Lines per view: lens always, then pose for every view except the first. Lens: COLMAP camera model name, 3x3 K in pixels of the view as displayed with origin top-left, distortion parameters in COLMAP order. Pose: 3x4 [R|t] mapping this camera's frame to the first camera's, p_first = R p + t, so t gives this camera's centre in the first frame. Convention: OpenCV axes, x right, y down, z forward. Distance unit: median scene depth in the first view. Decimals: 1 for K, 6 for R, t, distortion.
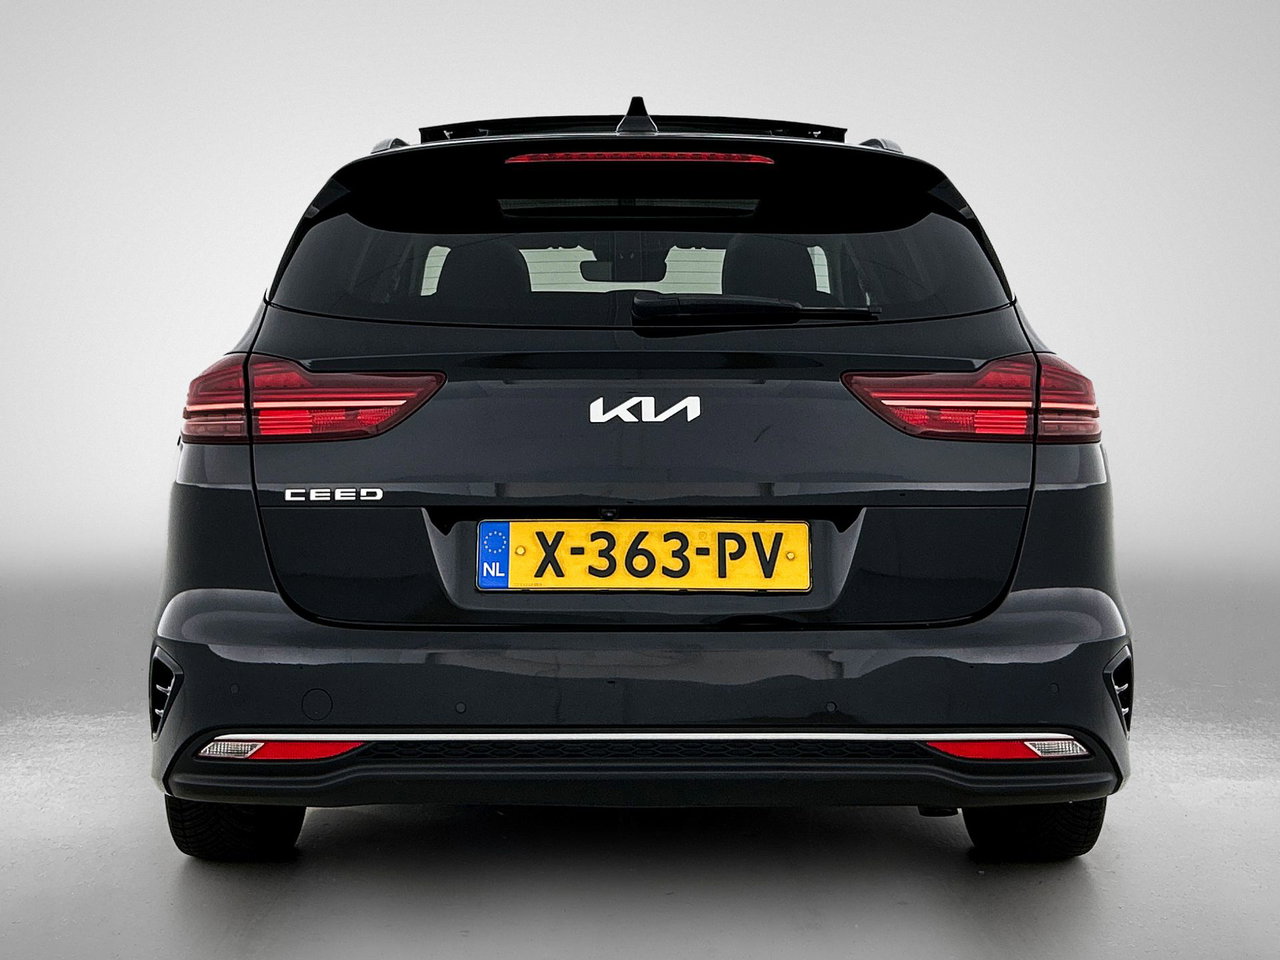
lens RADIAL K [[1045.2, 0, 640.0], [0, 1045.2, 480.0], [0, 0, 1]] dist [0.012774, -0.001006]
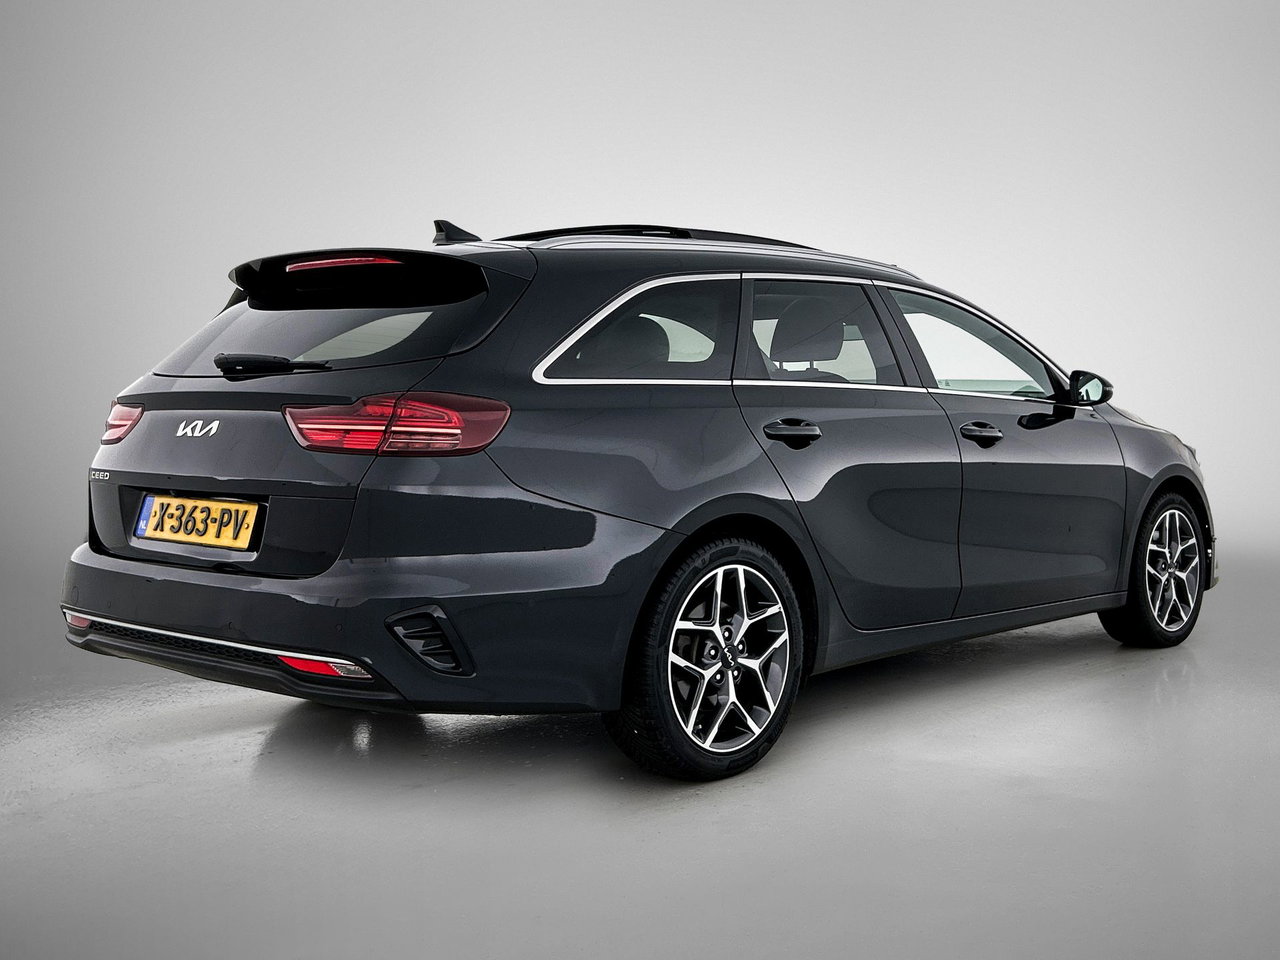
lens RADIAL K [[1045.2, 0, 640.0], [0, 1045.2, 480.0], [0, 0, 1]] dist [0.012774, -0.001006]
pose [[0.855444, 0.034710, -0.516731, 1.395269], [-0.049604, 0.998656, -0.015037, 0.000739], [0.515514, 0.038496, 0.856016, -0.006414]]
